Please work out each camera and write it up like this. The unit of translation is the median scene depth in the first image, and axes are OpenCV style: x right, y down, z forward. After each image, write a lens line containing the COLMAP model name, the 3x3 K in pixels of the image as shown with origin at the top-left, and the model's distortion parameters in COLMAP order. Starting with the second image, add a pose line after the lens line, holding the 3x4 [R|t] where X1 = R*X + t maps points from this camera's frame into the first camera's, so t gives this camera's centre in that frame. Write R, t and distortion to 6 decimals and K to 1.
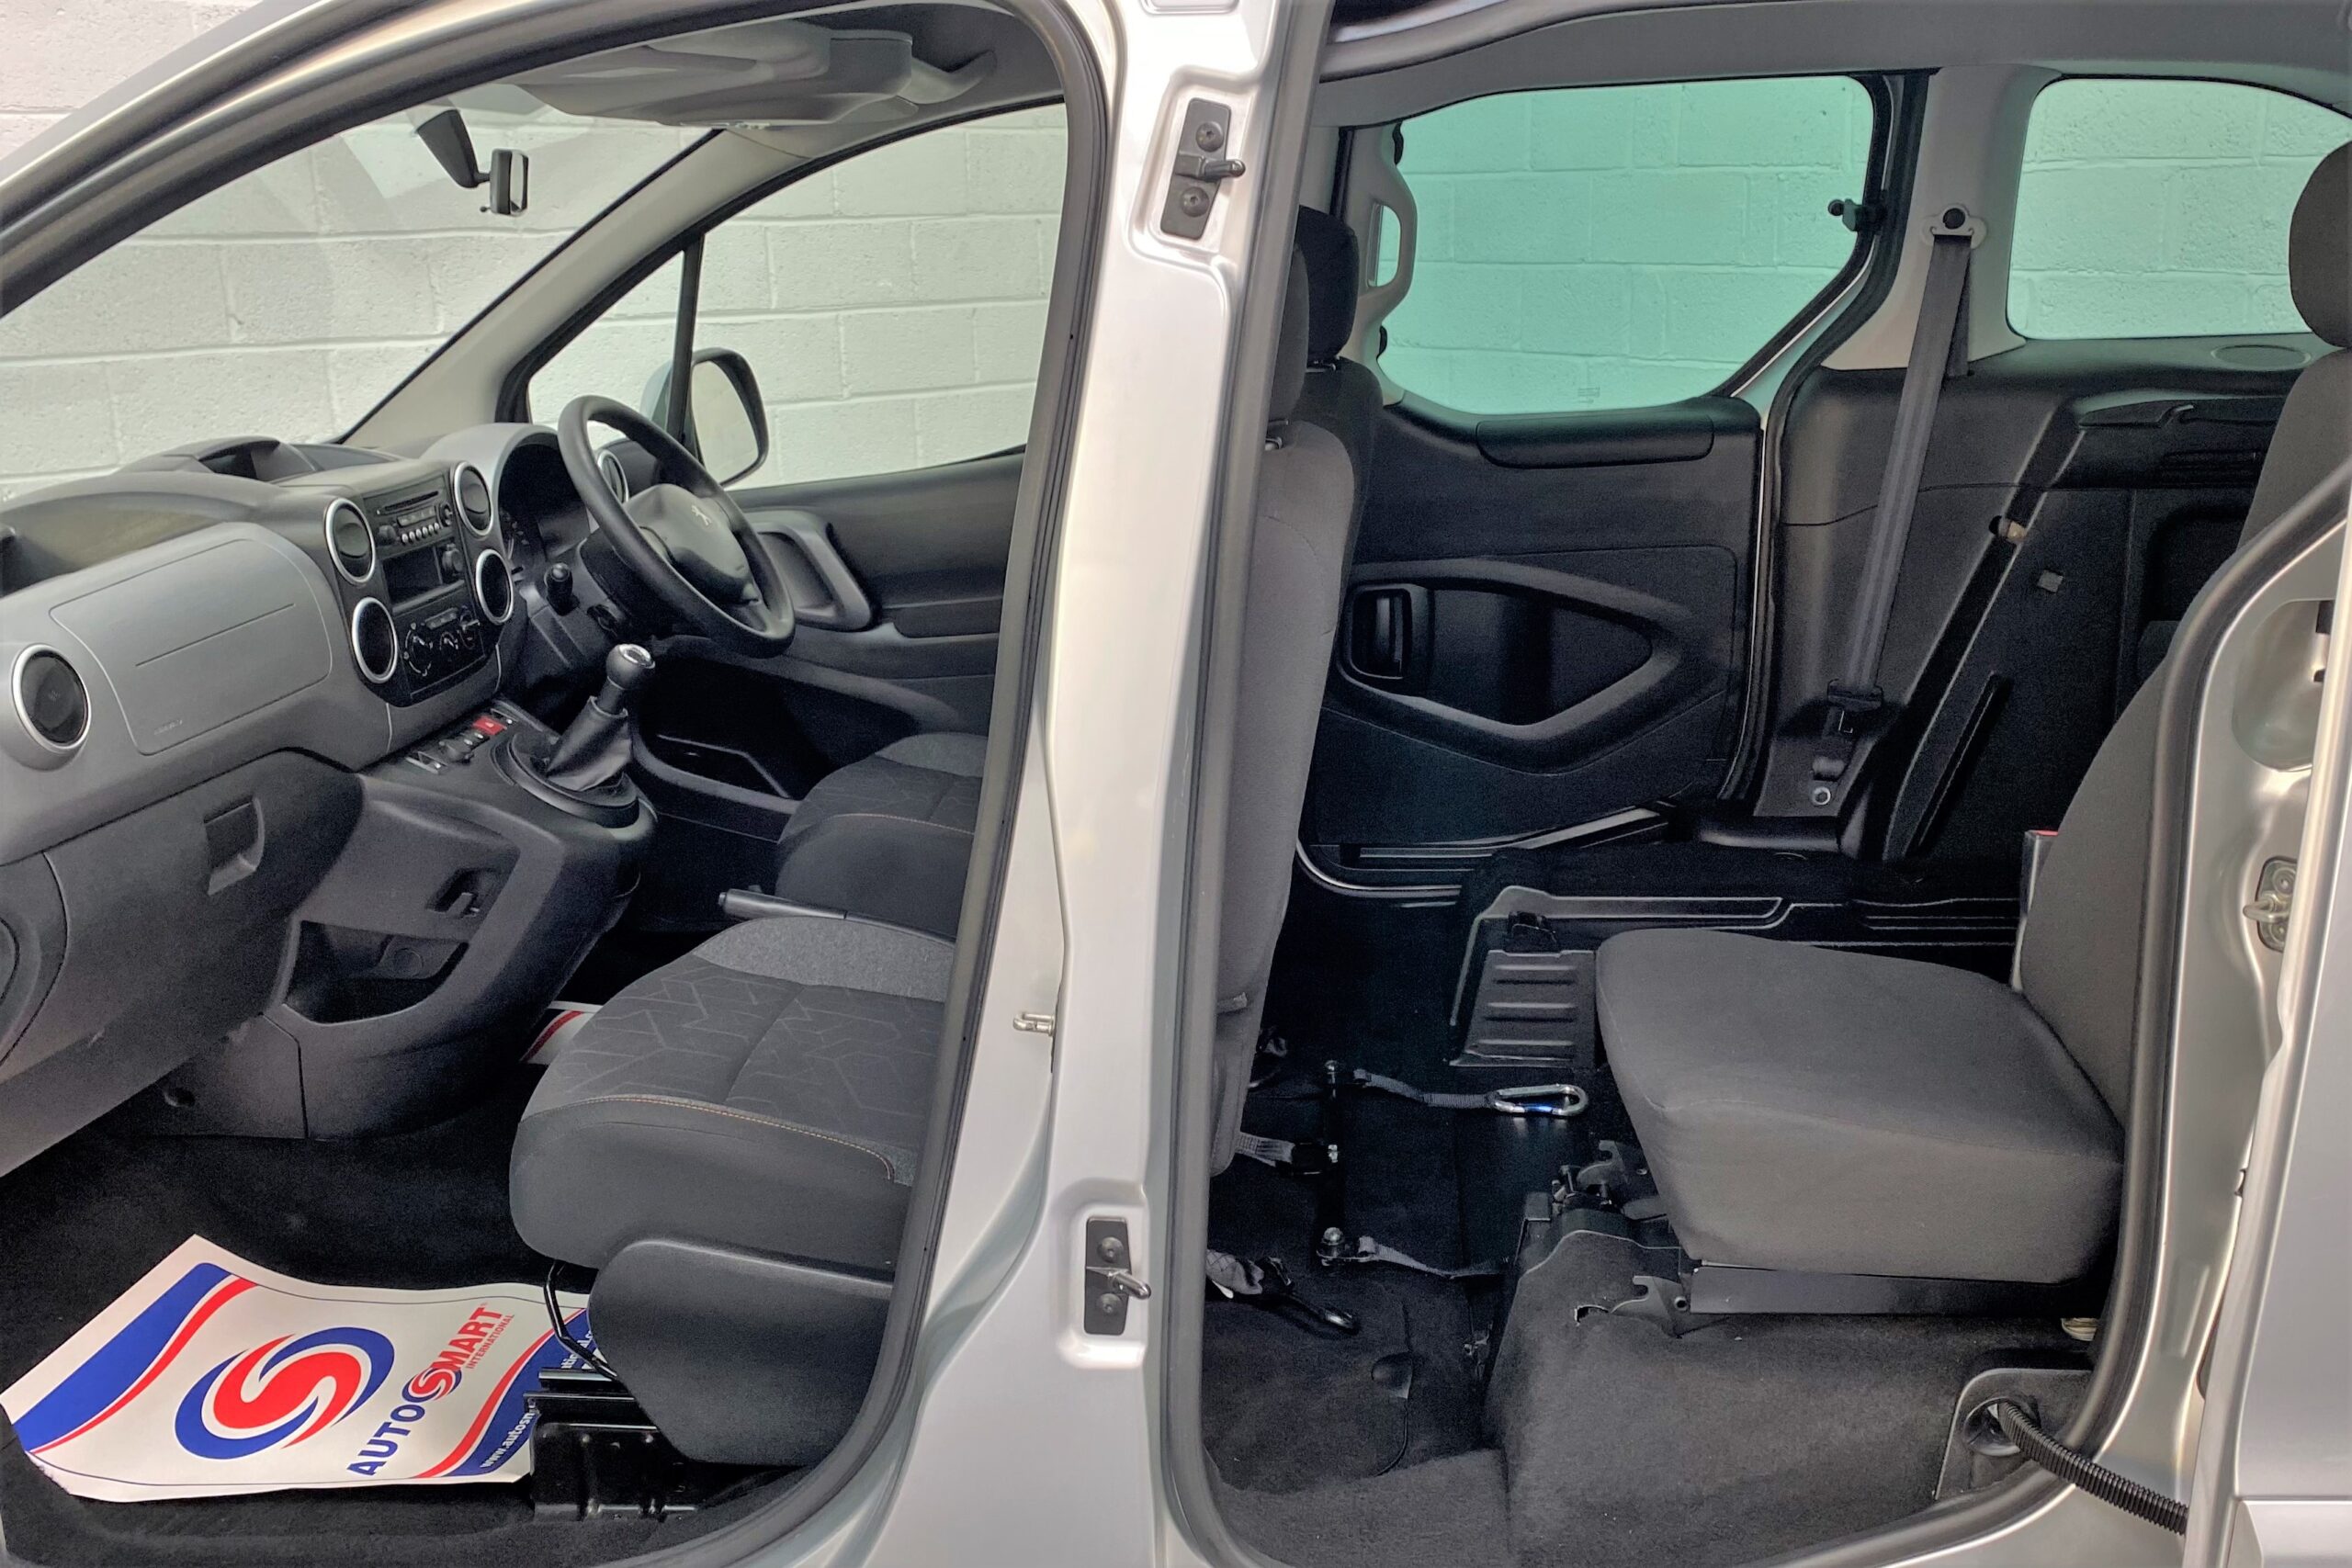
lens RADIAL K [[2023.7, 0, 1176.0], [0, 2023.7, 784.0], [0, 0, 1]] dist [0.115589, -0.190042]
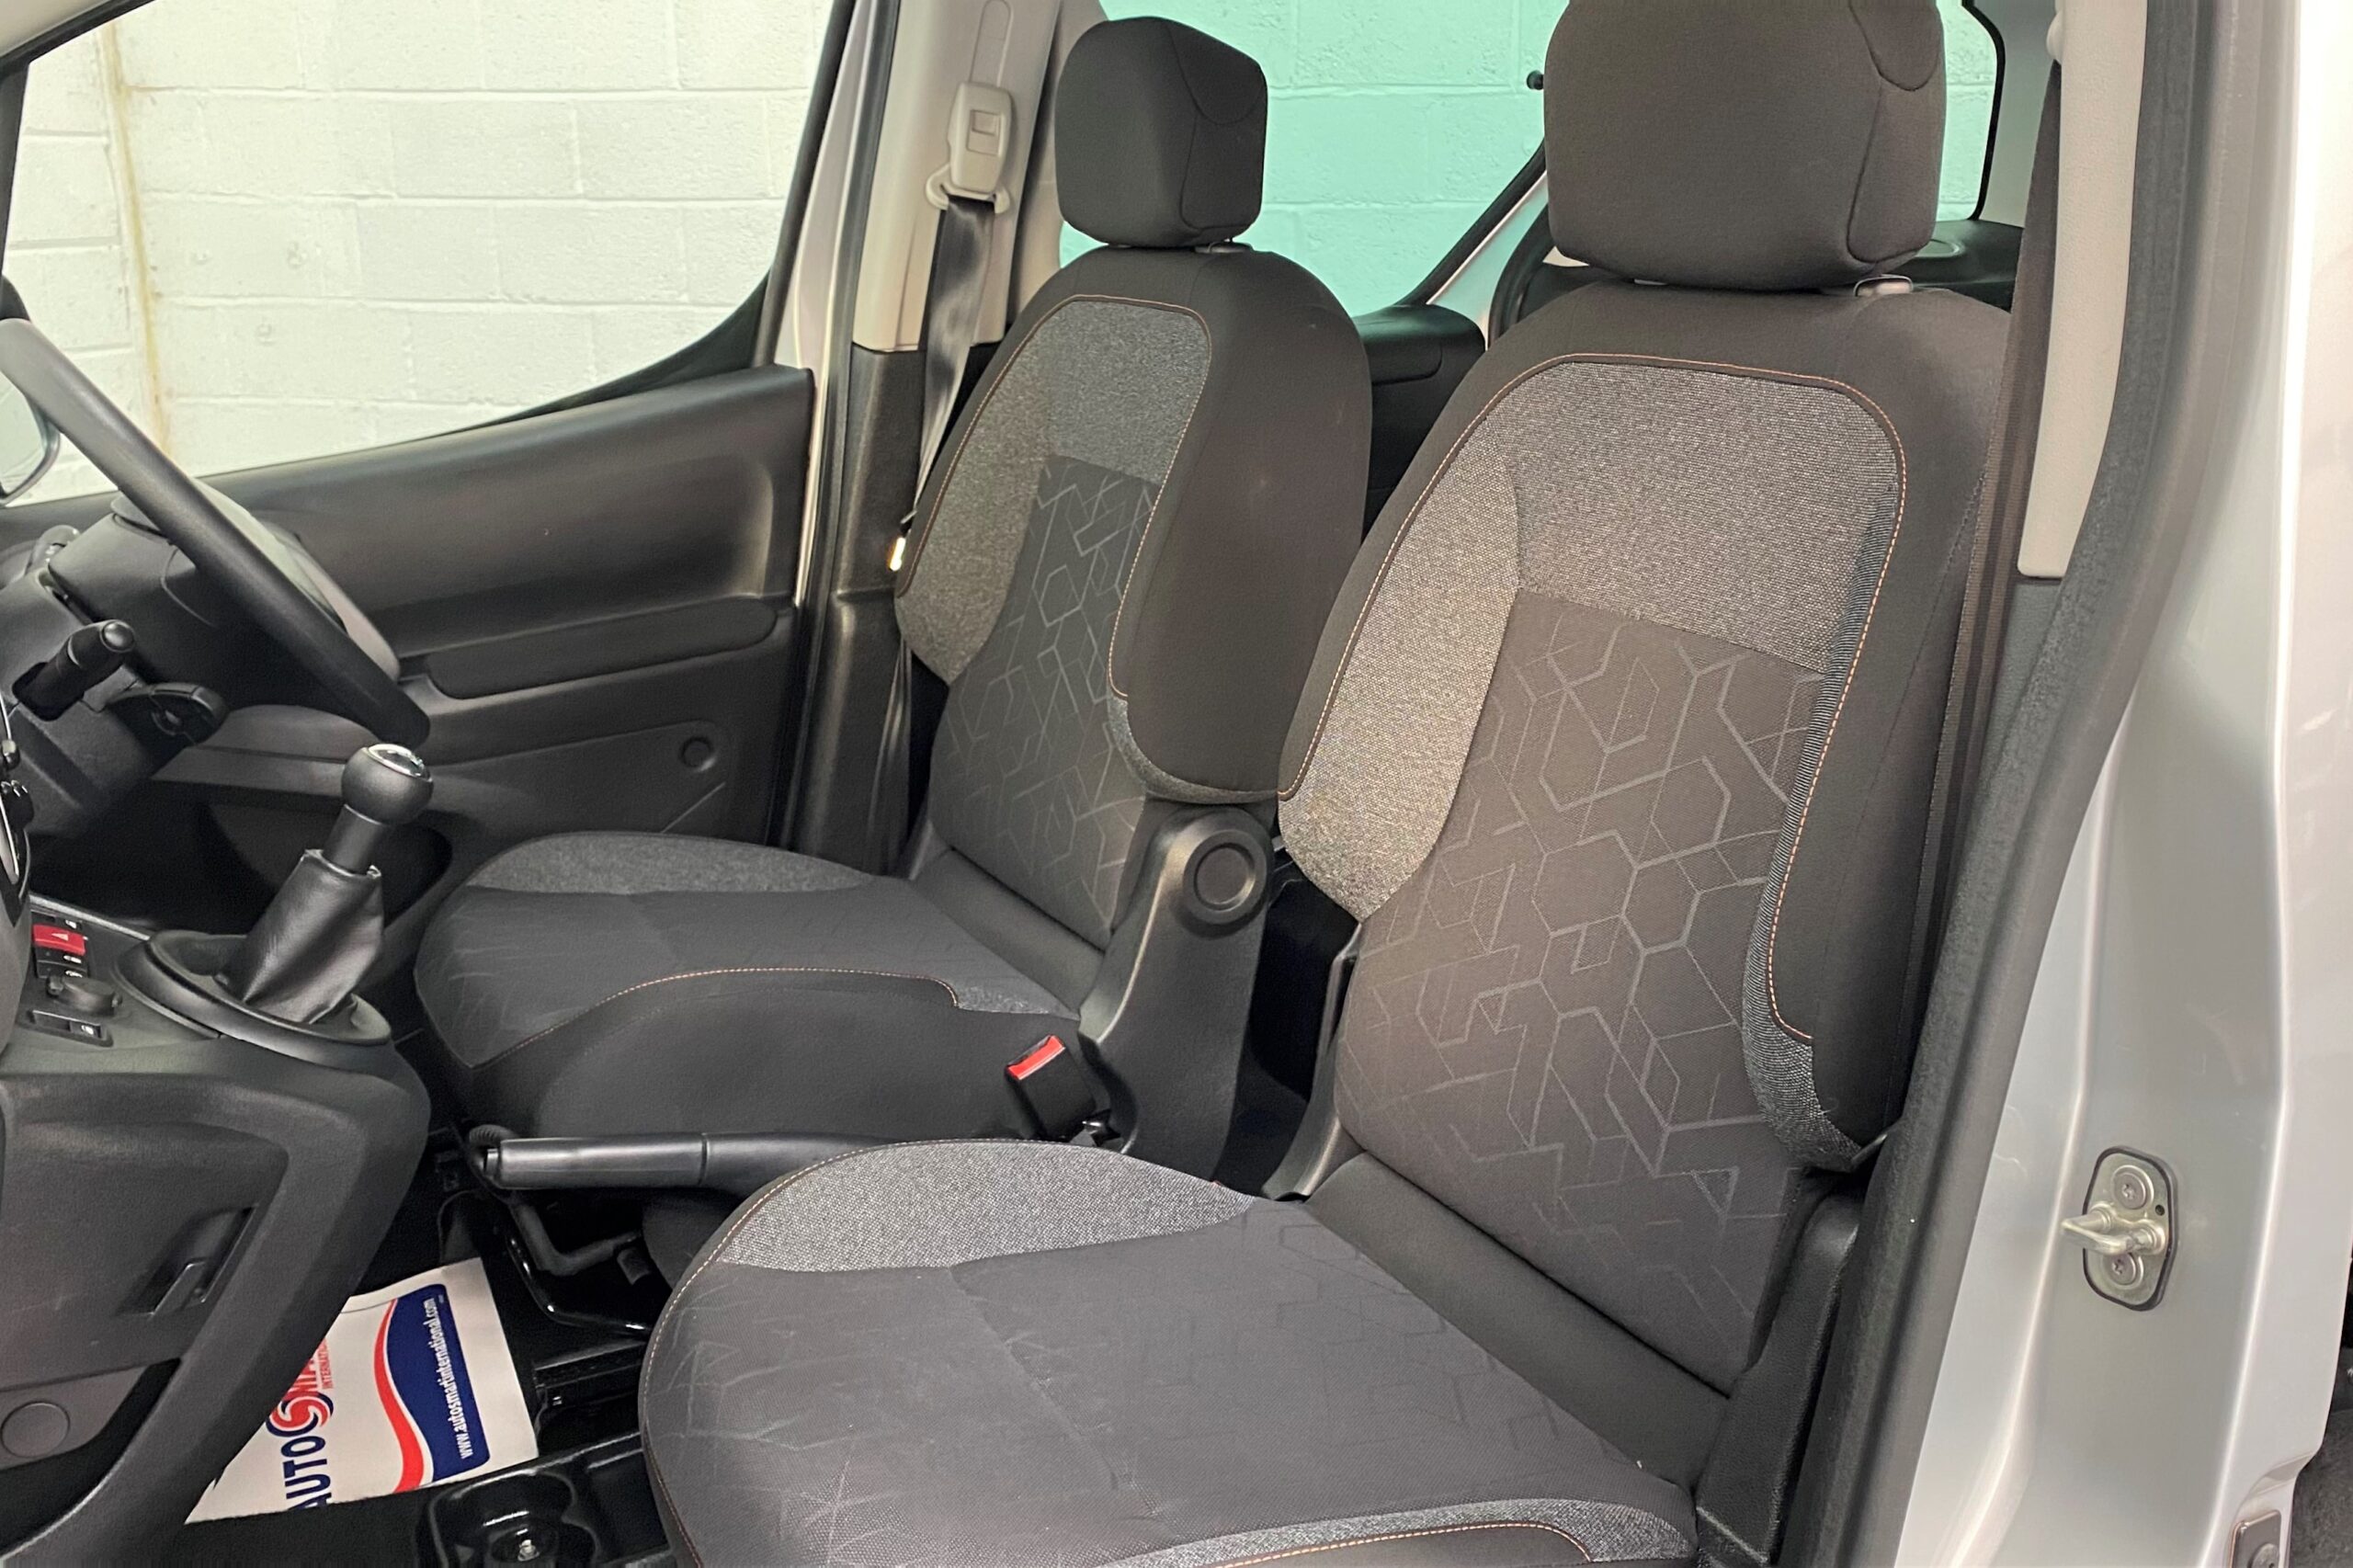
lens RADIAL K [[2024.7, 0, 1176.5], [0, 2024.7, 784.0], [0, 0, 1]] dist [0.115589, -0.190042]
pose [[0.823054, -0.135684, 0.551518, -0.394975], [0.137669, 0.989747, 0.038048, -0.048733], [-0.551026, 0.044611, 0.833295, 0.415343]]
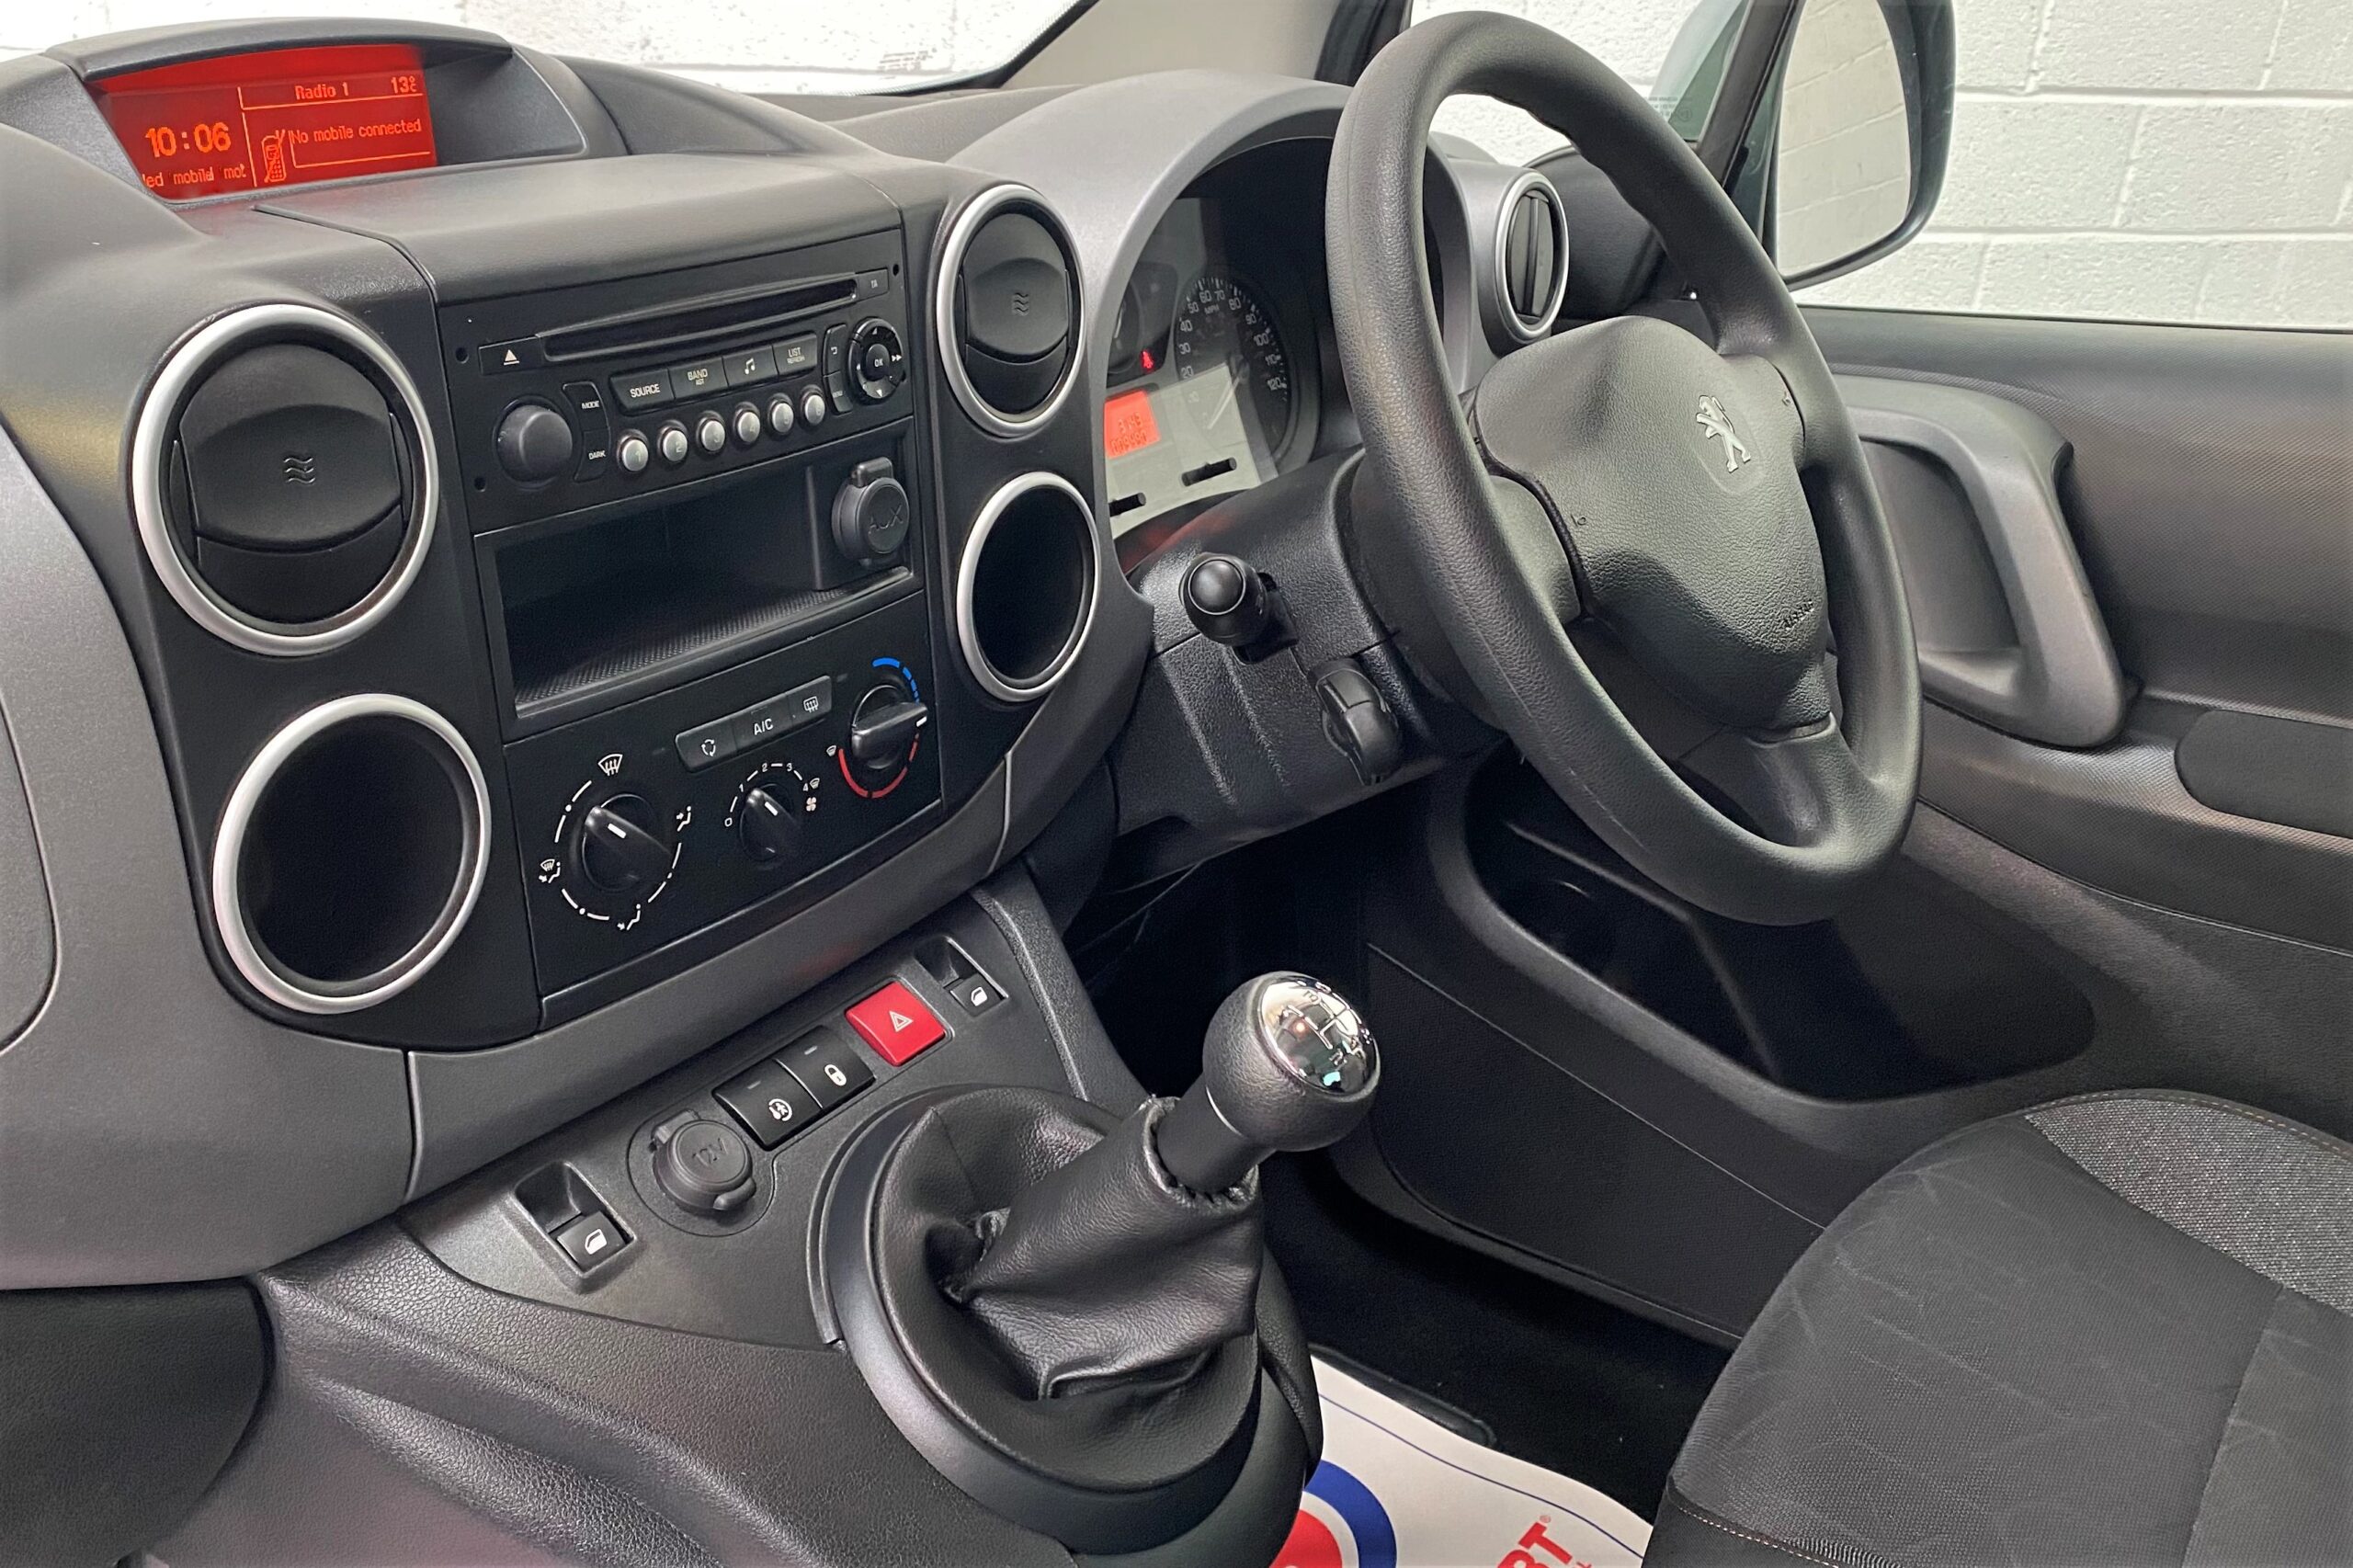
lens RADIAL K [[2039.0, 0, 1112.6], [0, 2039.0, 766.1], [0, 0, 1]] dist [0.076832, -0.090956]
pose [[0.859135, 0.271564, -0.433750, -0.181130], [-0.206651, 0.959508, 0.191417, -0.139834], [0.468169, -0.074819, 0.880466, 0.750996]]
